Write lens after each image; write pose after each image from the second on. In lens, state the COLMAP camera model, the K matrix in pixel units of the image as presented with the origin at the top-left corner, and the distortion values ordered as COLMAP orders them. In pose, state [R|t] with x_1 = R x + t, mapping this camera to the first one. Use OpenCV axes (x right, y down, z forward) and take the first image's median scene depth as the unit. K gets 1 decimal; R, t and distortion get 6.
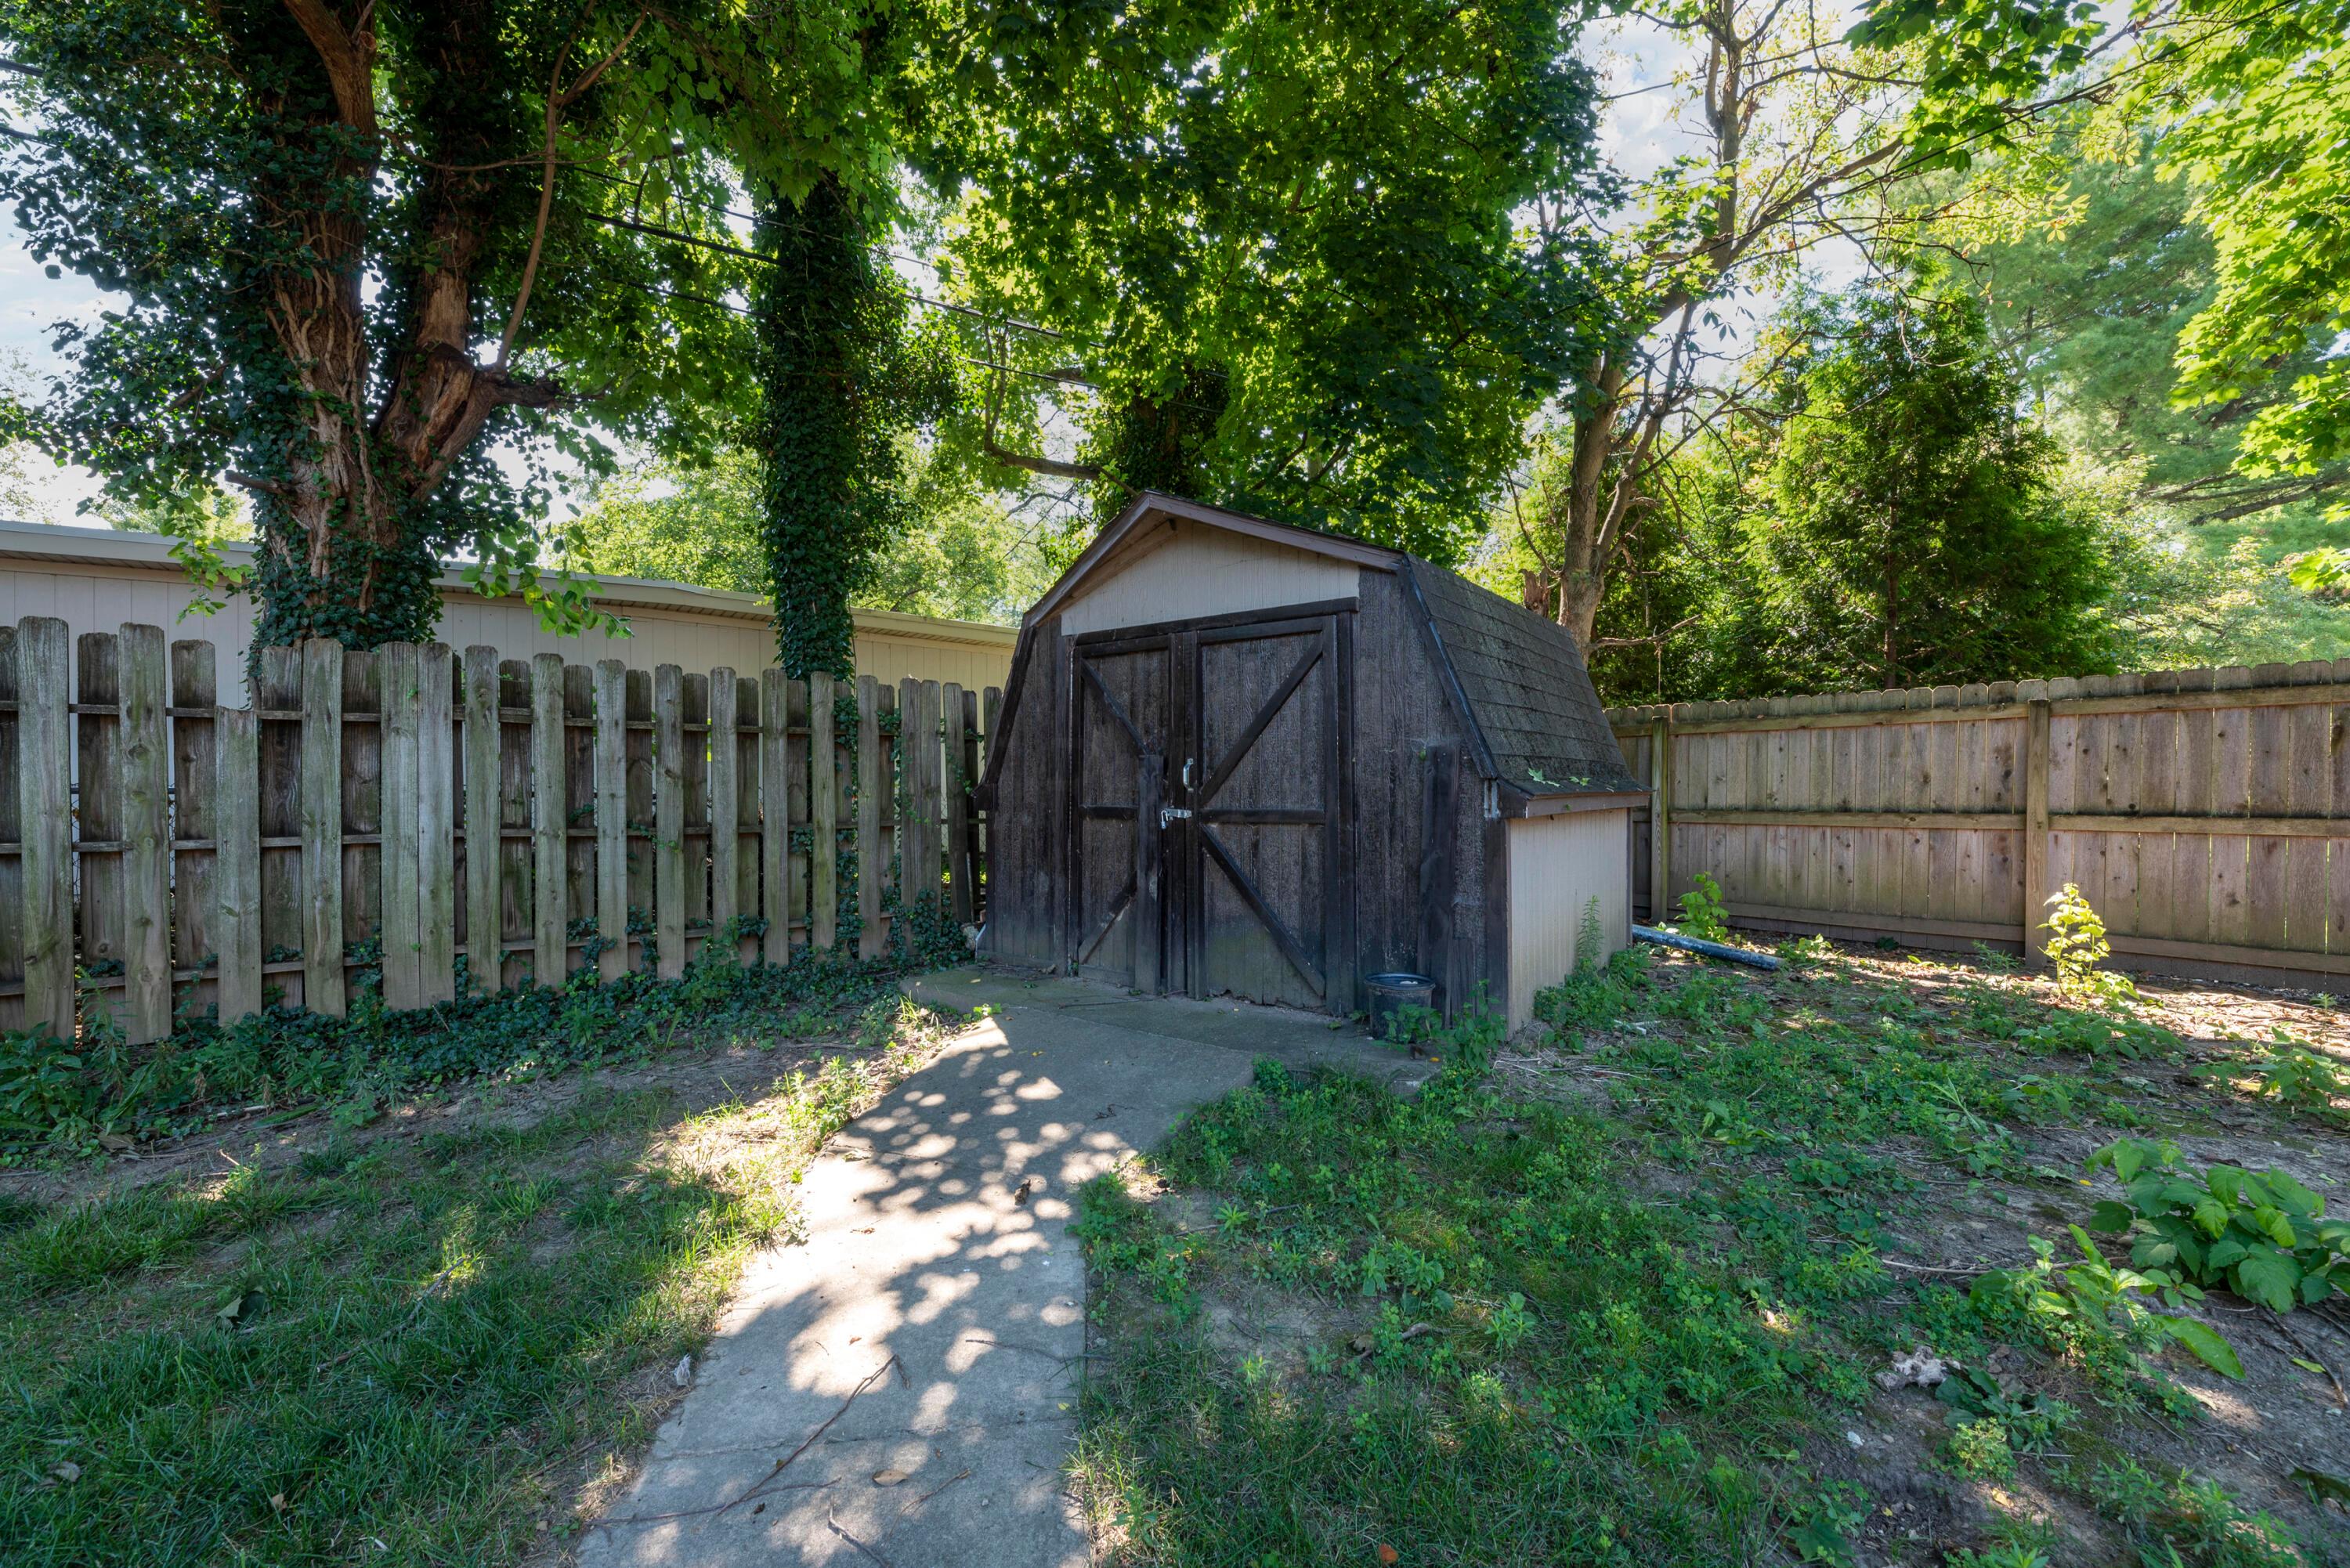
lens RADIAL K [[947.1, 0, 1173.3], [0, 947.1, 785.4], [0, 0, 1]] dist [-0.002769, -0.000204]
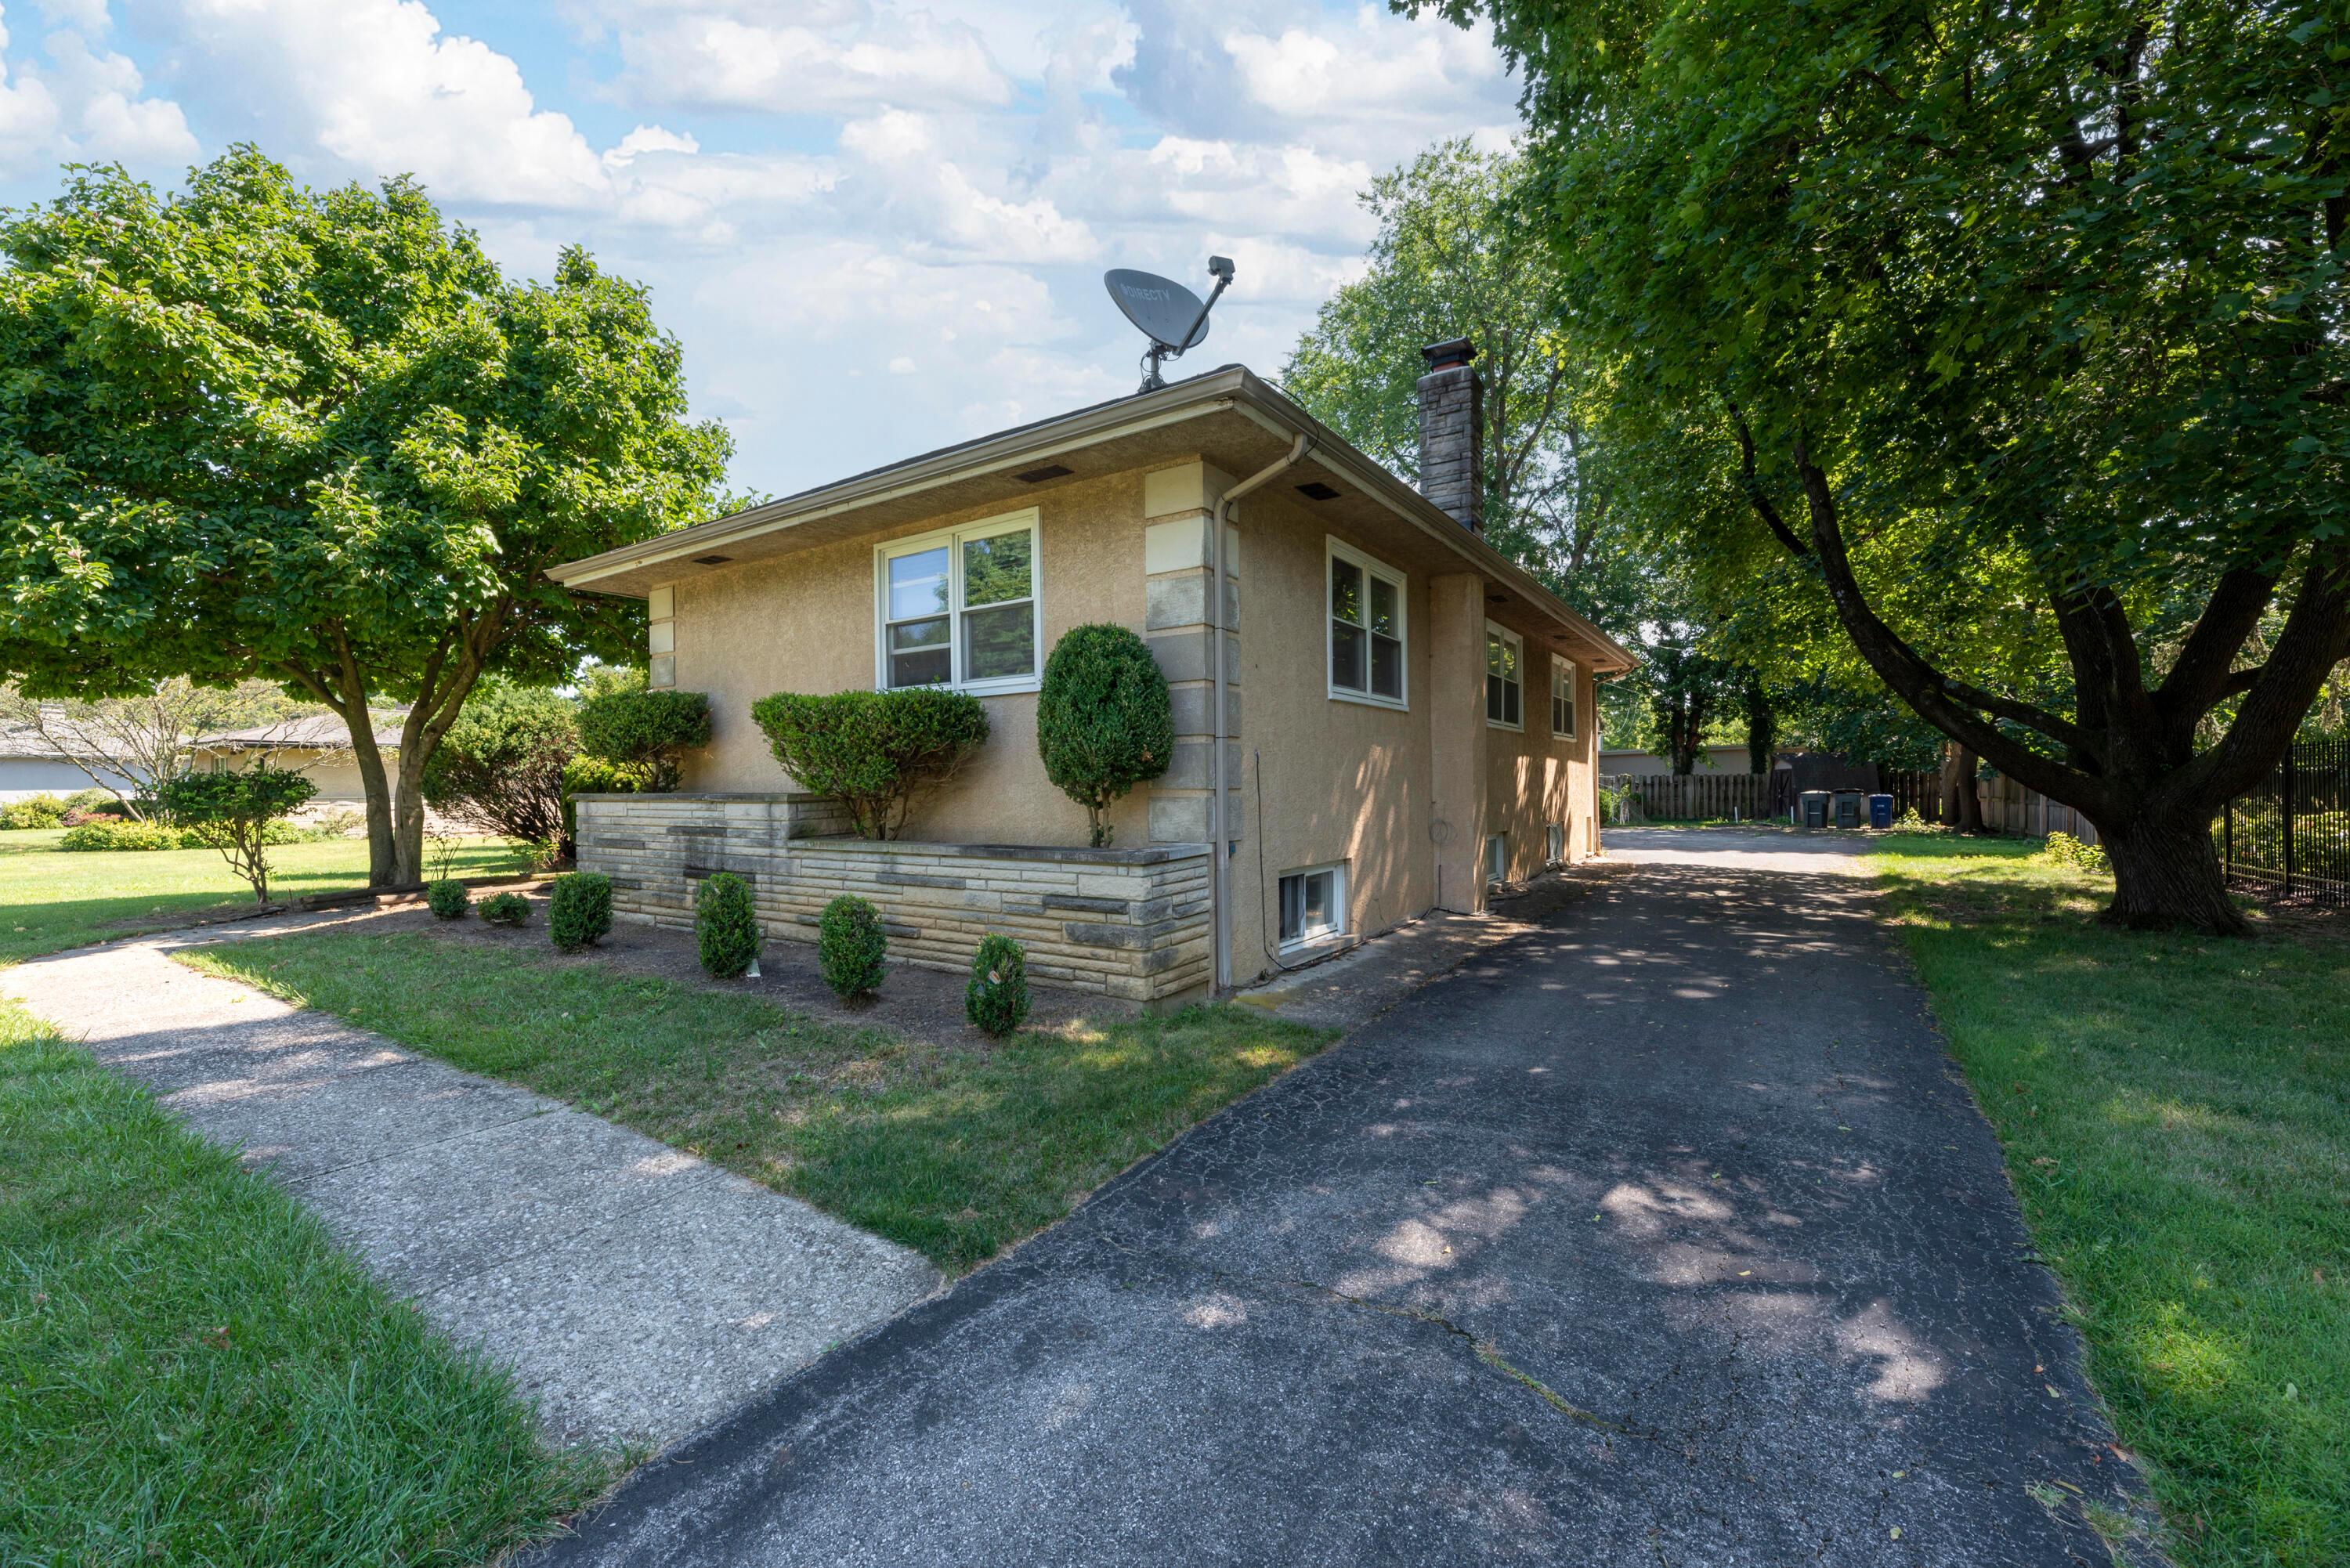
lens RADIAL K [[947.1, 0, 1174.5], [0, 947.1, 789.7], [0, 0, 1]] dist [-0.002769, -0.000204]
pose [[0.285082, -0.006275, -0.958482, 5.712522], [0.003312, 0.999979, -0.005561, 0.012820], [0.958497, -0.001589, 0.285097, -5.534015]]
